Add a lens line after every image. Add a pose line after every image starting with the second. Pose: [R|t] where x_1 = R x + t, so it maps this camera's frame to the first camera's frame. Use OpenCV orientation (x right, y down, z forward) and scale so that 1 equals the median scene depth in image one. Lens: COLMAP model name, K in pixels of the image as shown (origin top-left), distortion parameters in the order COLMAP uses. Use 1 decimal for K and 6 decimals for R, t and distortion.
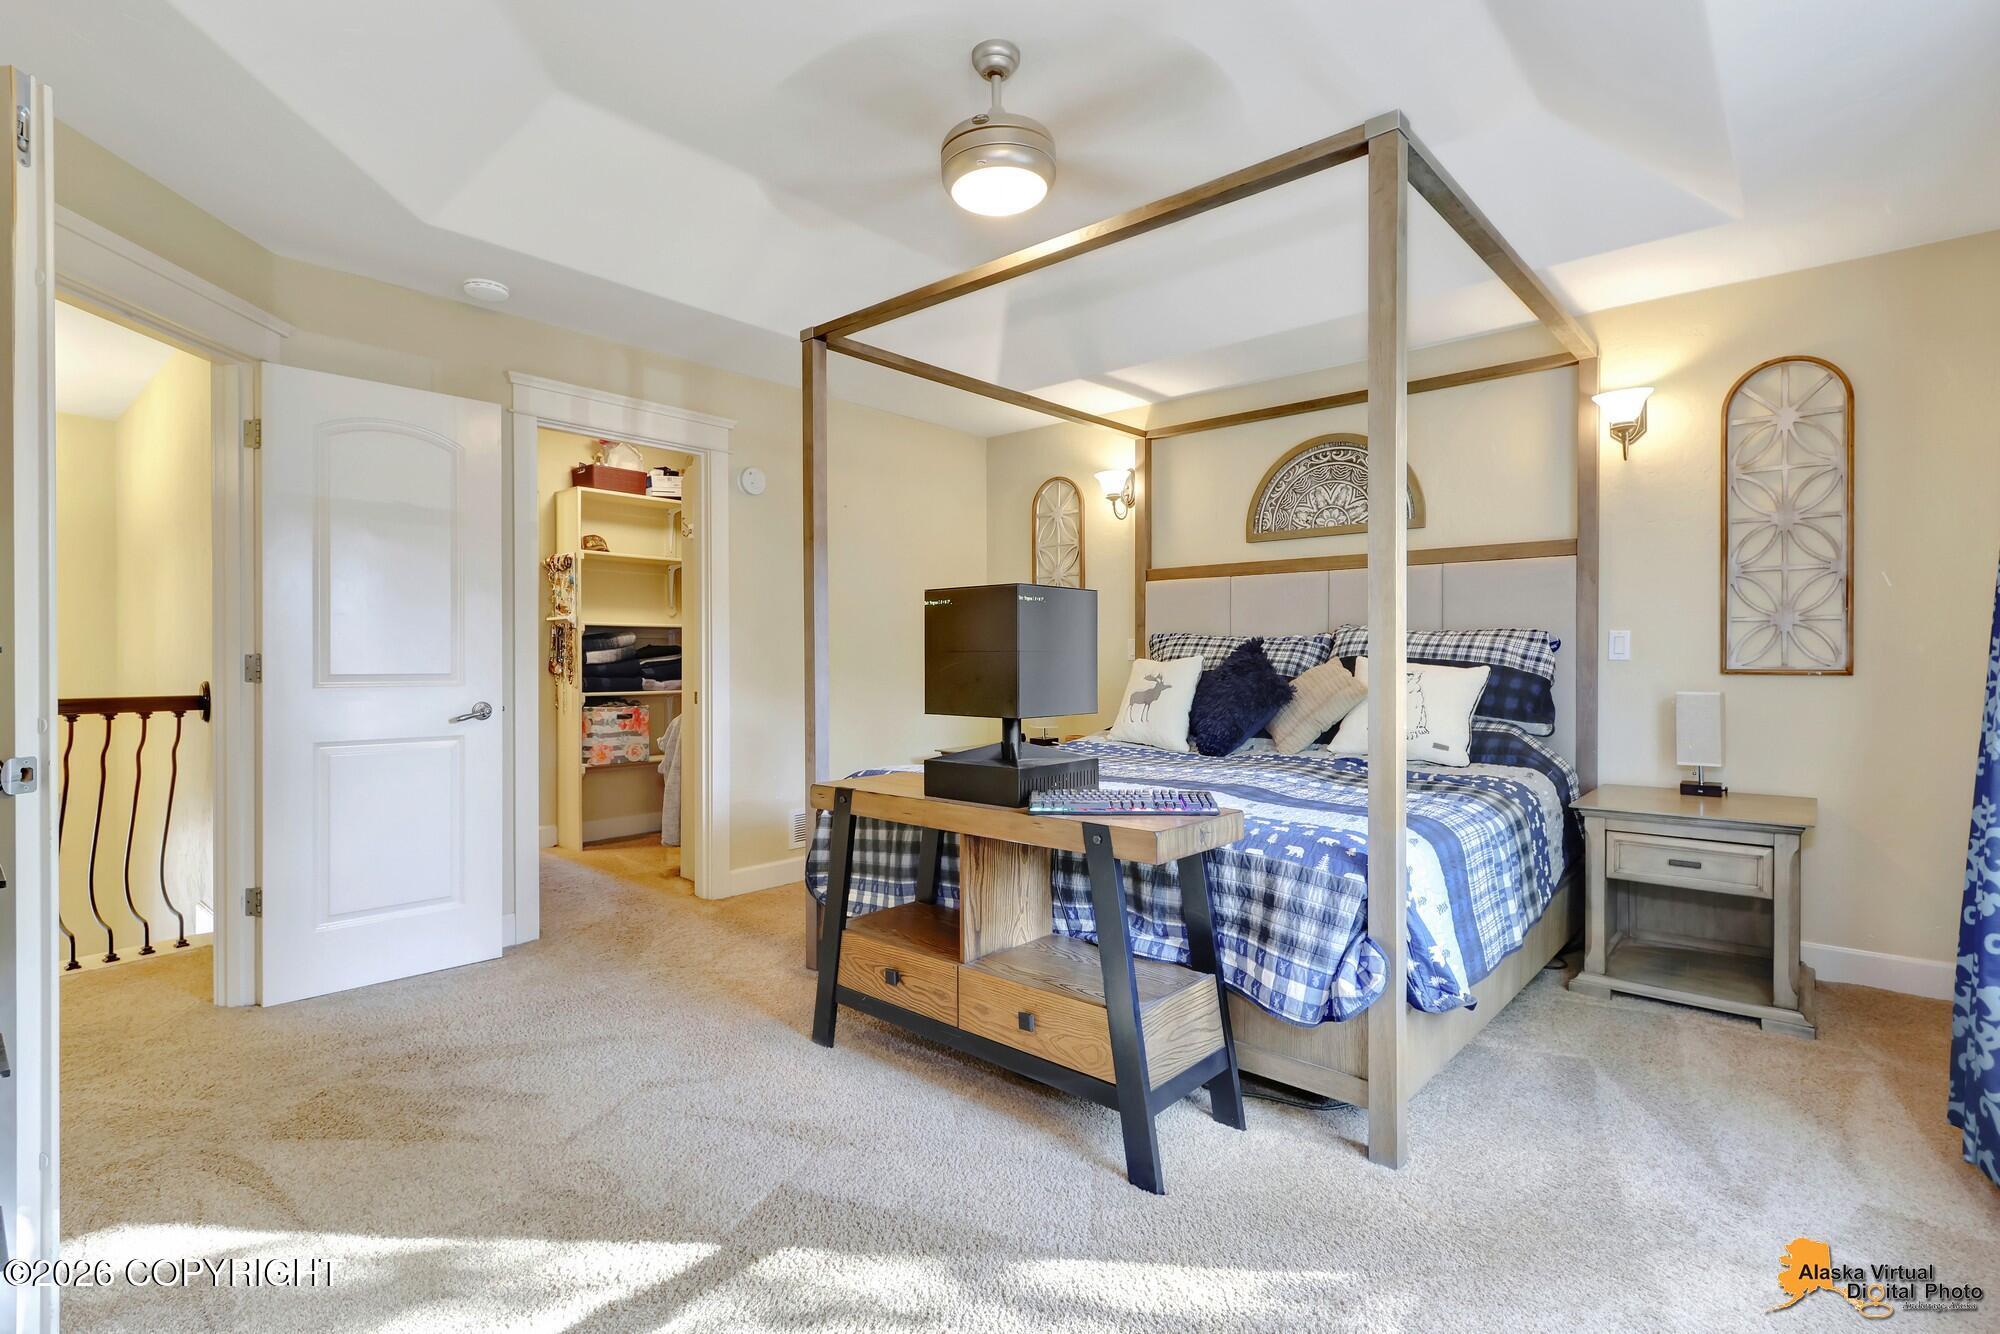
lens RADIAL K [[978.8, 0, 1008.1], [0, 978.8, 665.4], [0, 0, 1]] dist [0.006718, -0.004329]
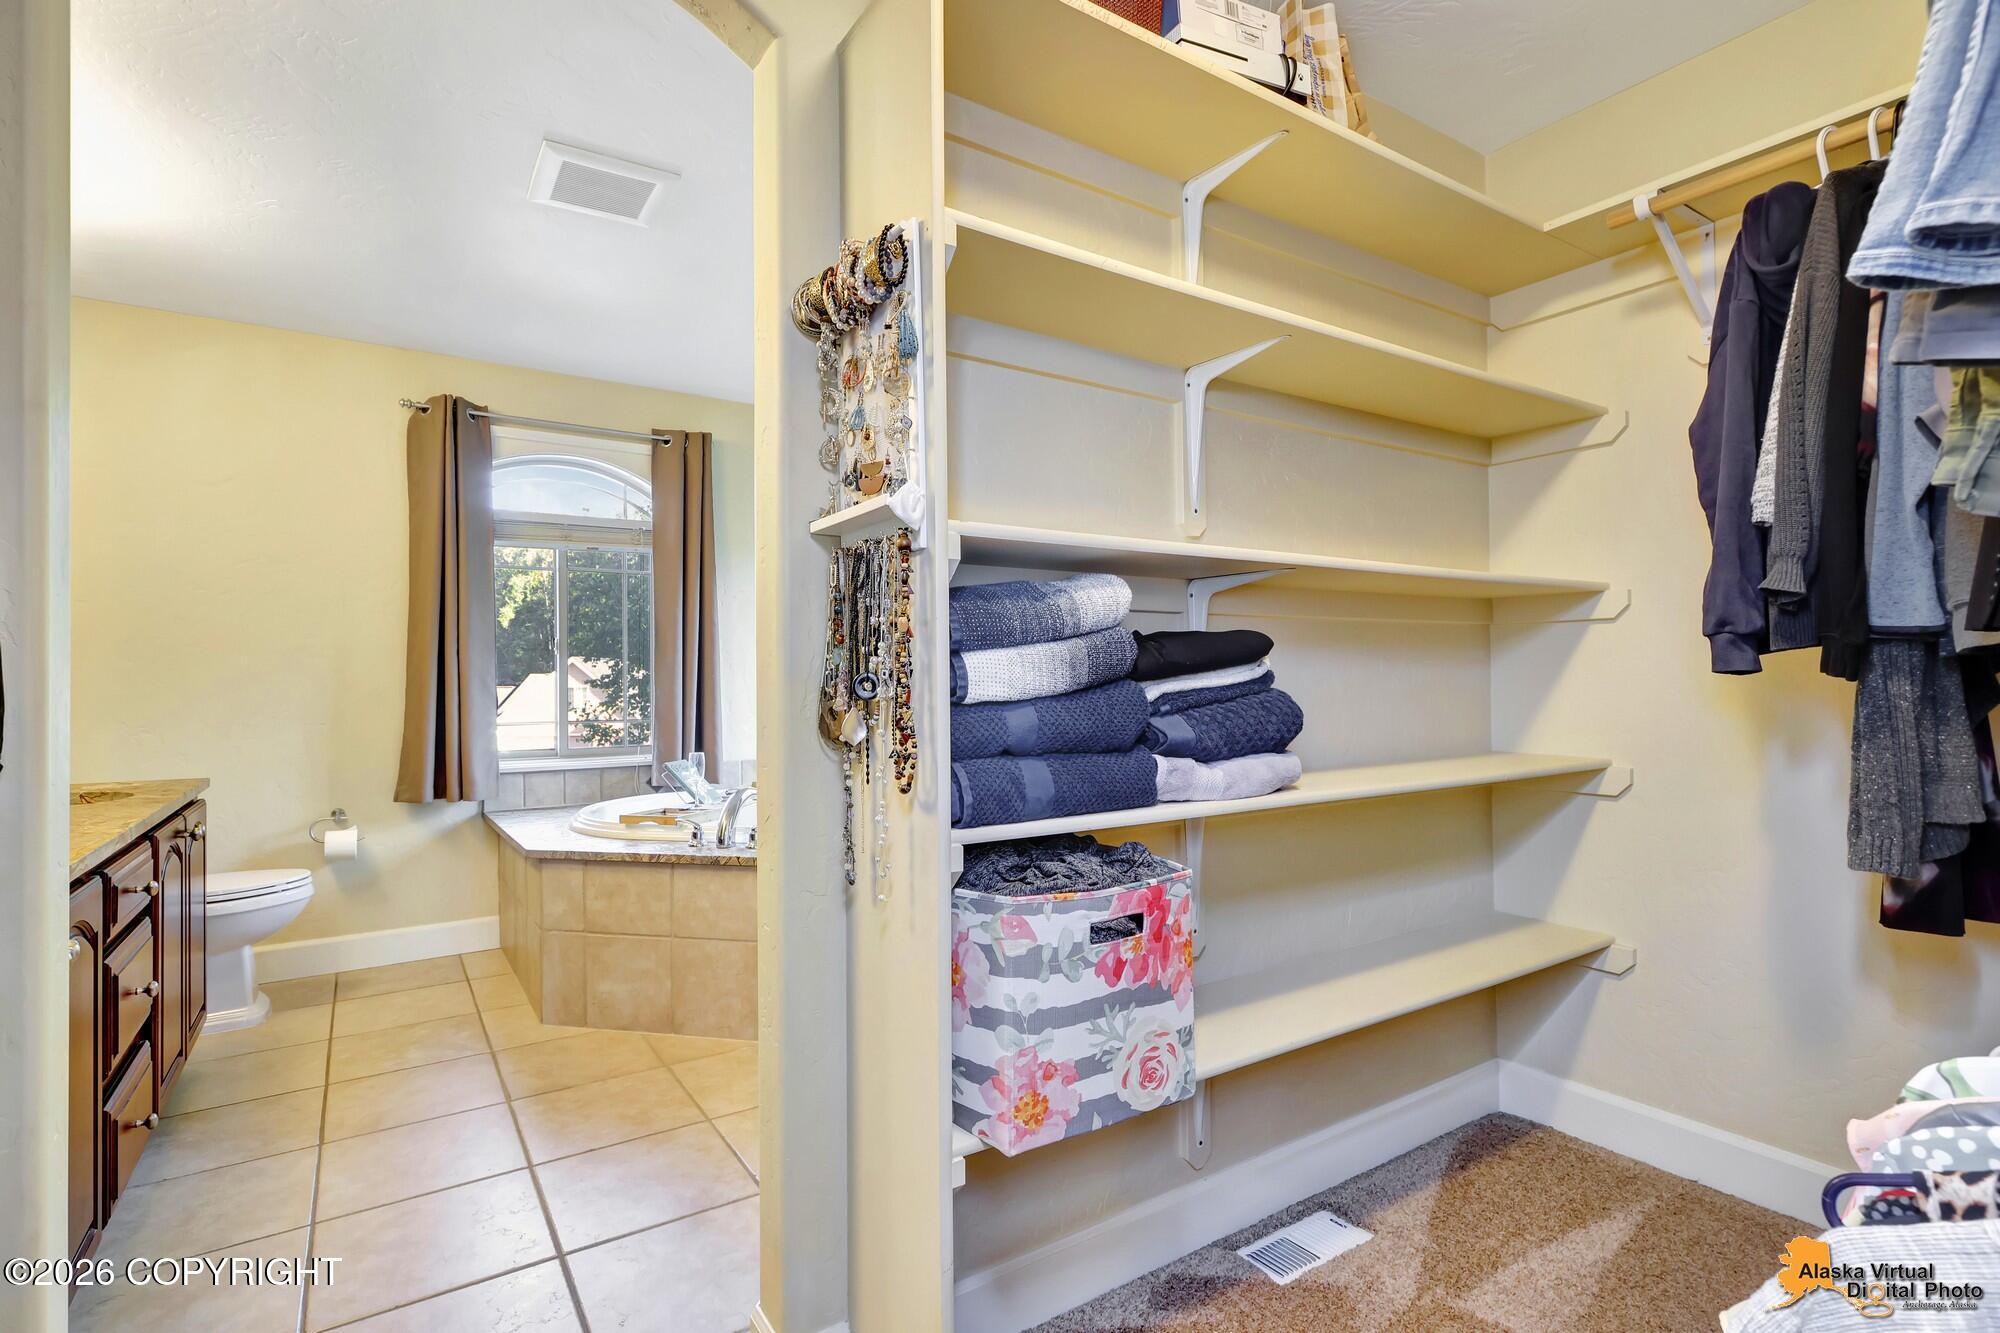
lens RADIAL K [[927.1, 0, 1007.1], [0, 927.1, 681.6], [0, 0, 1]] dist [0.016269, 0.000006]
pose [[0.967944, -0.006281, -0.251088, -0.364704], [0.006124, 0.999980, -0.001409, -0.006715], [0.251092, -0.000174, 0.967963, 0.787013]]
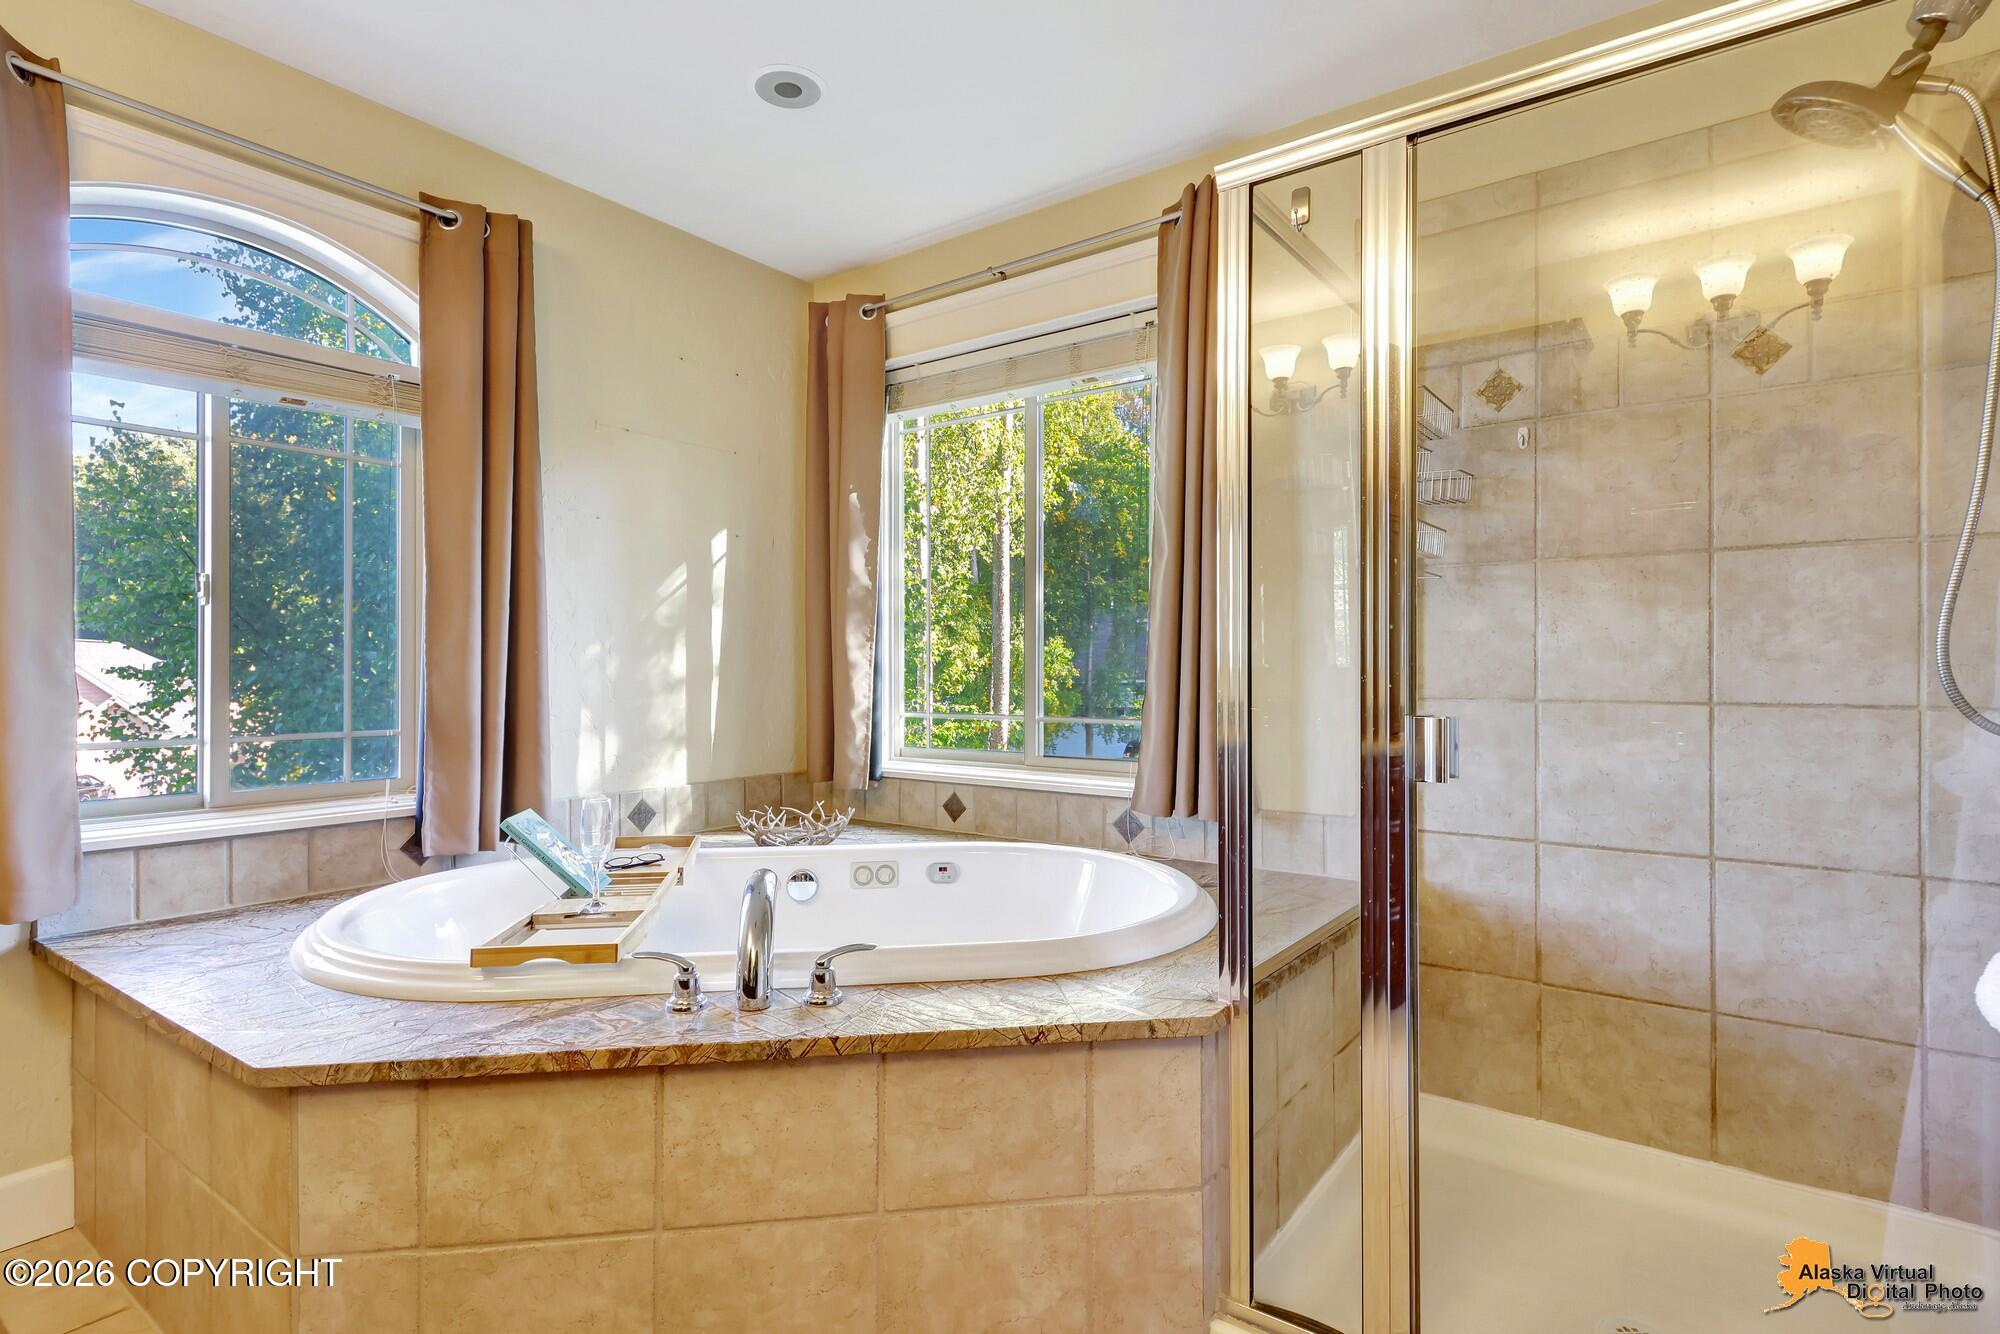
lens RADIAL K [[978.8, 0, 1003.9], [0, 978.8, 667.7], [0, 0, 1]] dist [0.006718, -0.004329]
pose [[0.995872, -0.003618, 0.090696, -0.442290], [0.004319, 0.999962, -0.007537, -0.005346], [-0.090665, 0.007897, 0.995850, 0.851321]]
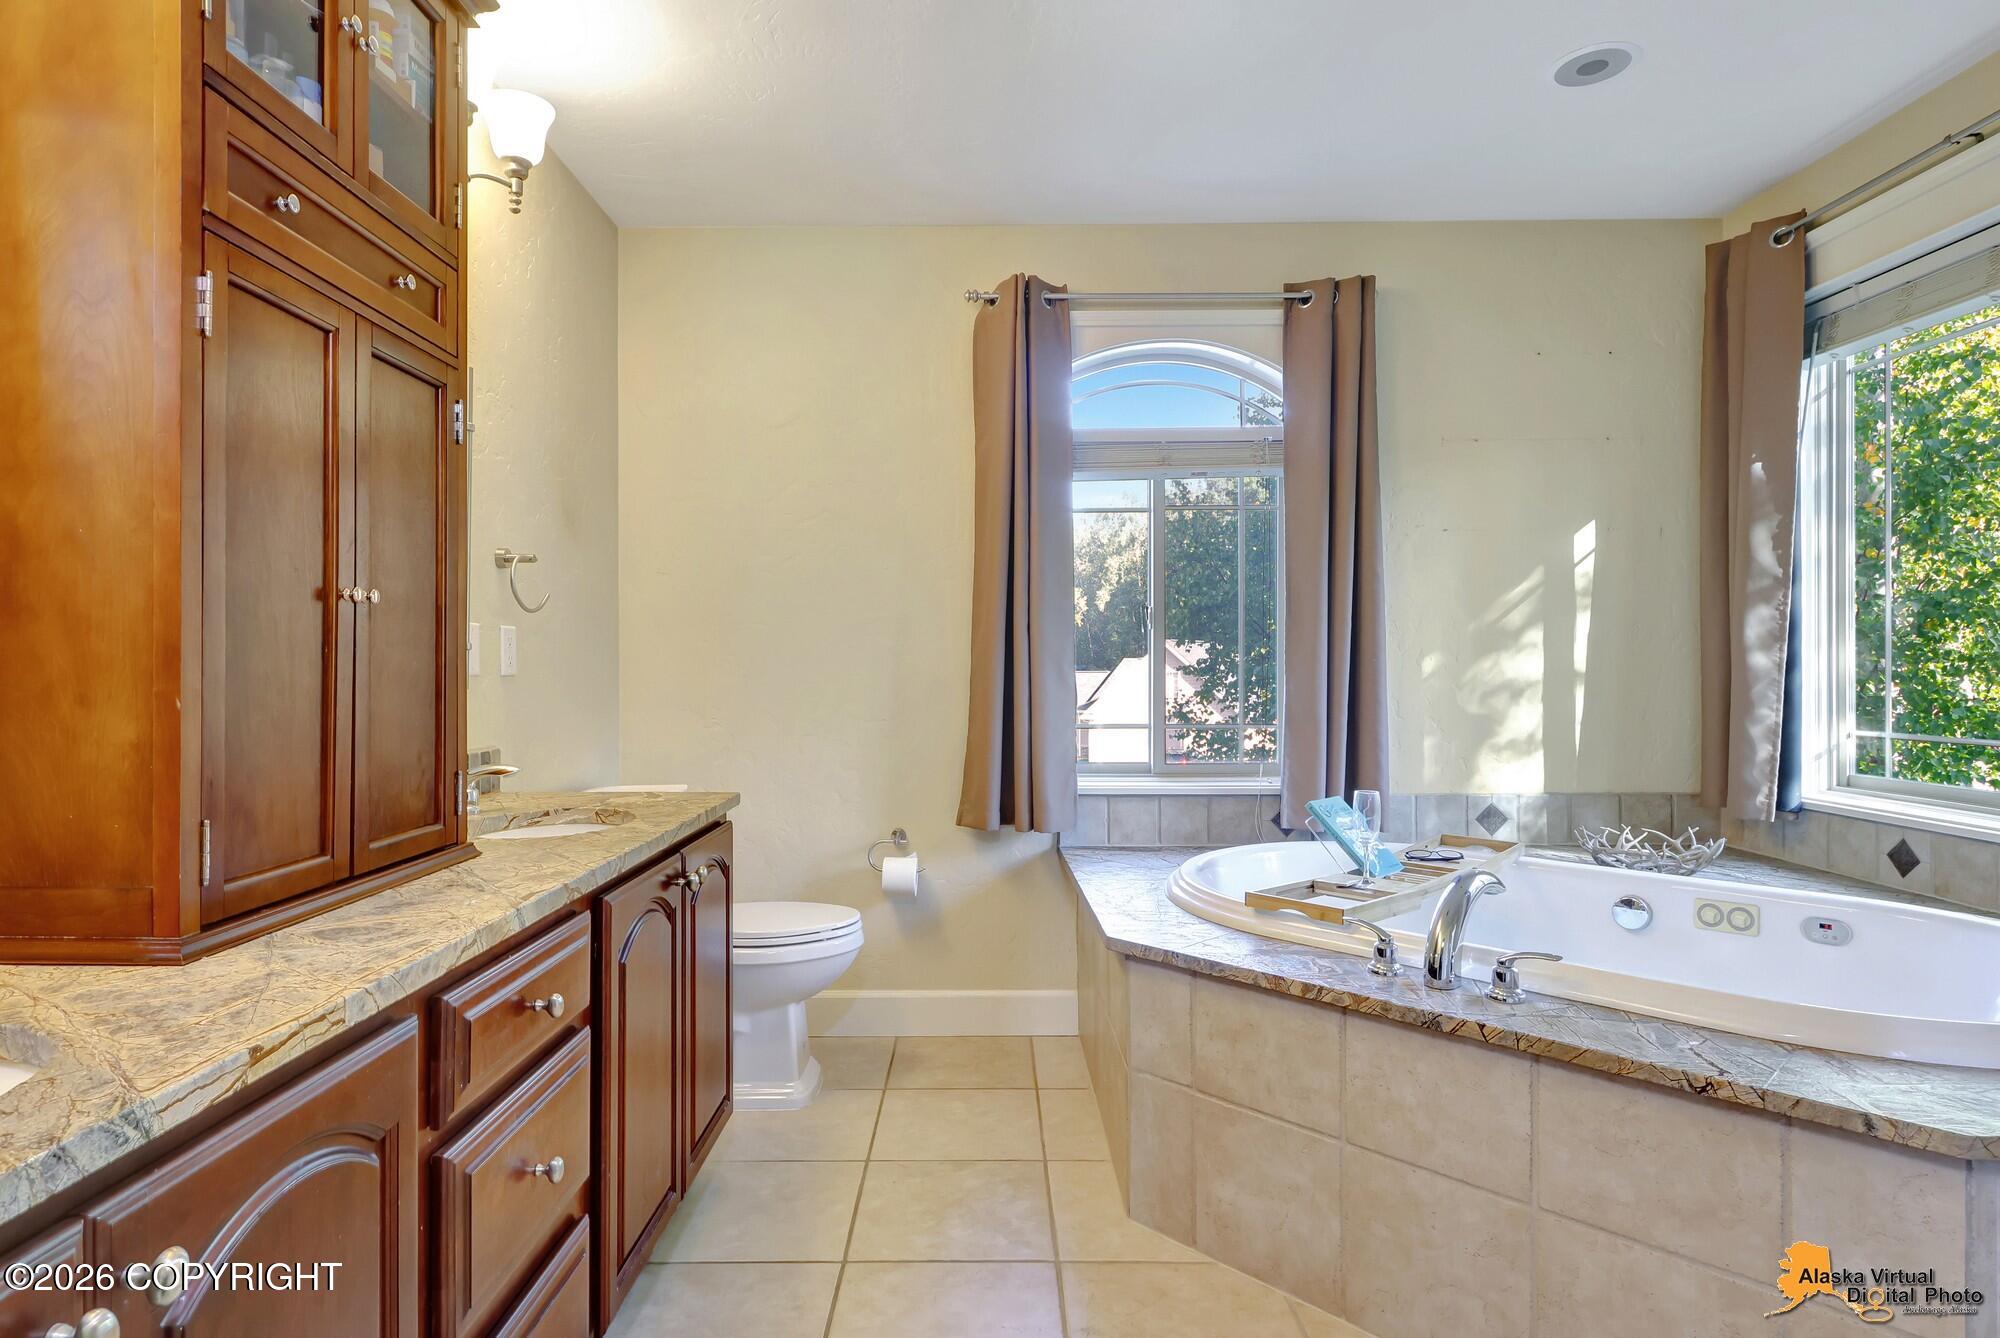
lens RADIAL K [[1068.4, 0, 987.8], [0, 1068.4, 670.8], [0, 0, 1]] dist [0.000615, -0.003843]
pose [[0.657048, 0.000135, -0.753849, -0.408129], [-0.000386, 1.000000, -0.000158, -0.007122], [0.753848, 0.000395, 0.657048, 0.837663]]
